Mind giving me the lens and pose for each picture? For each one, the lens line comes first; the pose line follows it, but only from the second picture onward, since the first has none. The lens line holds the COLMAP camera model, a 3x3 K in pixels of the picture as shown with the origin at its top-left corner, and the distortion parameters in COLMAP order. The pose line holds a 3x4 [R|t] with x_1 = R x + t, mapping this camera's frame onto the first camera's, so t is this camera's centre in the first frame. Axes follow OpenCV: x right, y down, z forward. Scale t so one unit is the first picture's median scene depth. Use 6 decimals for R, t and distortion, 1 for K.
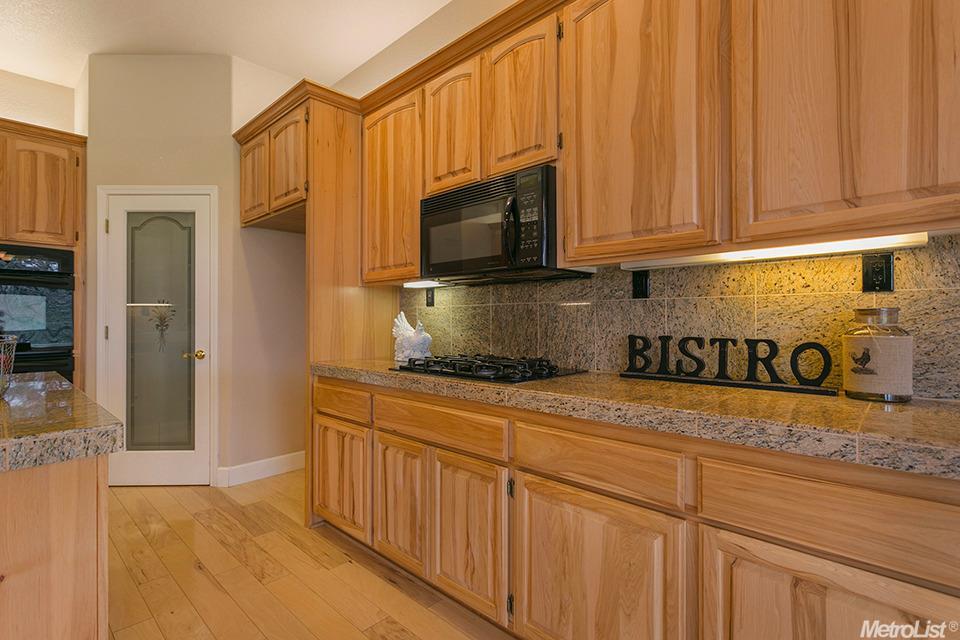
lens RADIAL K [[461.0, 0, 477.8], [0, 461.0, 318.4], [0, 0, 1]] dist [0.005029, -0.000356]
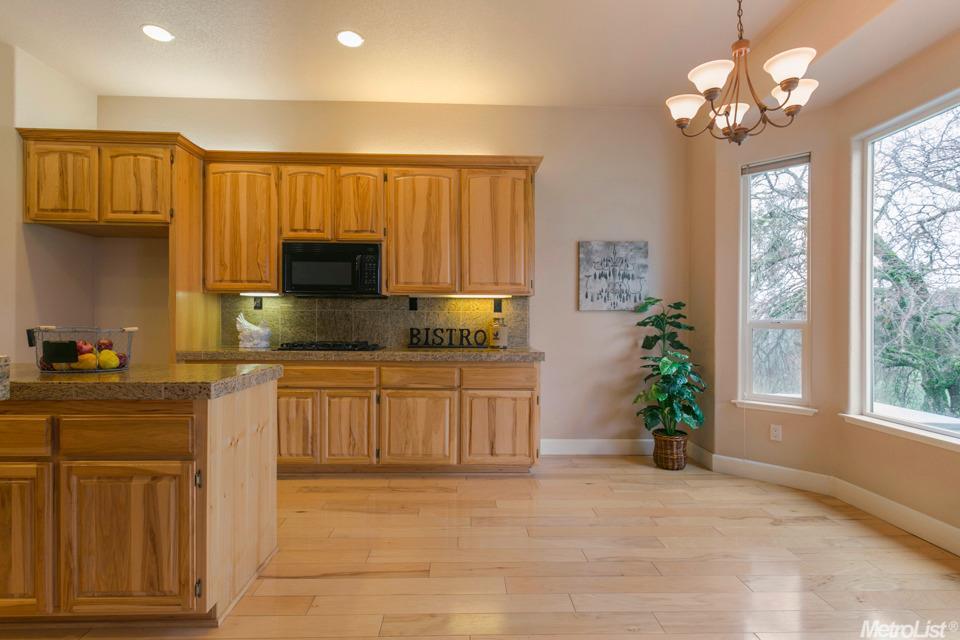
lens RADIAL K [[461.0, 0, 480.6], [0, 461.0, 320.4], [0, 0, 1]] dist [0.005029, -0.000356]
pose [[0.697304, 0.010693, 0.716695, -0.903735], [-0.013440, 0.999908, -0.001841, 0.001283], [-0.716649, -0.008348, 0.697384, -0.662251]]
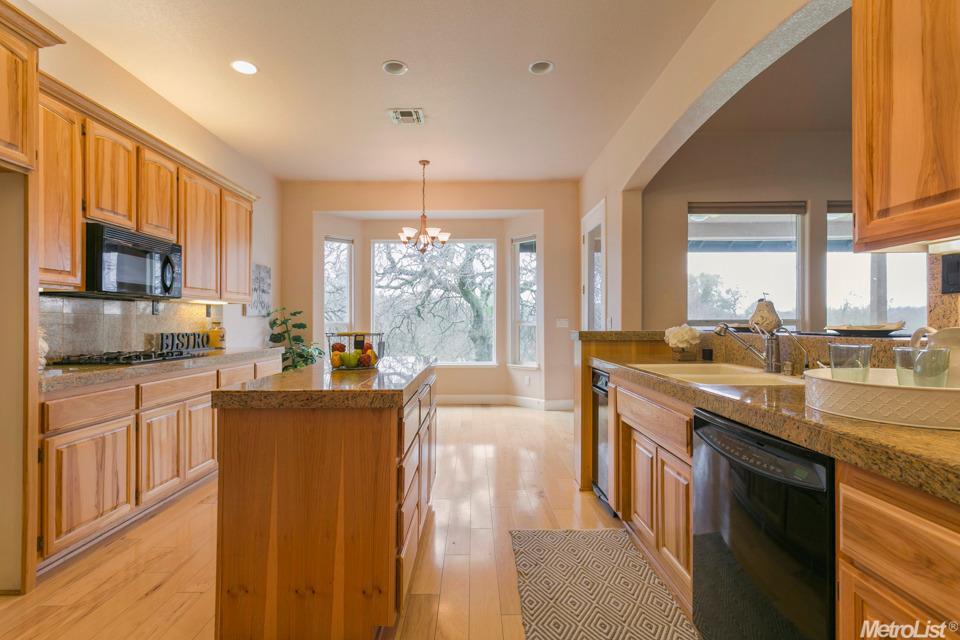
lens RADIAL K [[461.0, 0, 477.2], [0, 461.0, 314.0], [0, 0, 1]] dist [0.005029, -0.000356]
pose [[-0.691178, 0.019304, 0.722427, -1.927521], [0.002829, 0.999708, -0.024006, 0.004737], [-0.722679, -0.014548, -0.691031, 1.311006]]
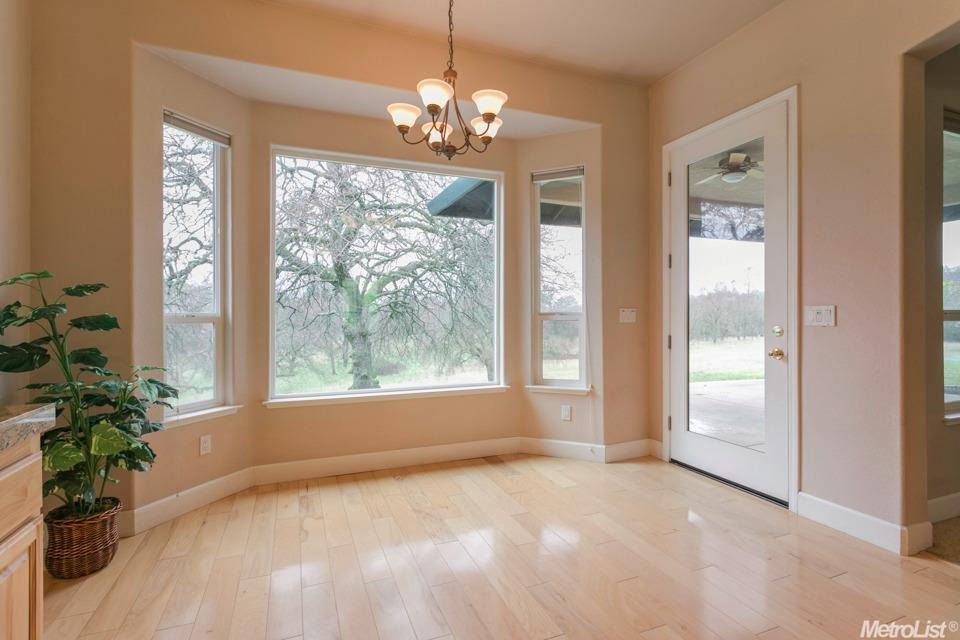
lens RADIAL K [[461.0, 0, 477.5], [0, 461.0, 310.9], [0, 0, 1]] dist [0.005029, -0.000356]
pose [[-0.907293, 0.008710, 0.420410, -0.318752], [0.003494, 0.999907, -0.013175, -0.004191], [-0.420485, -0.010485, -0.907239, 0.718853]]
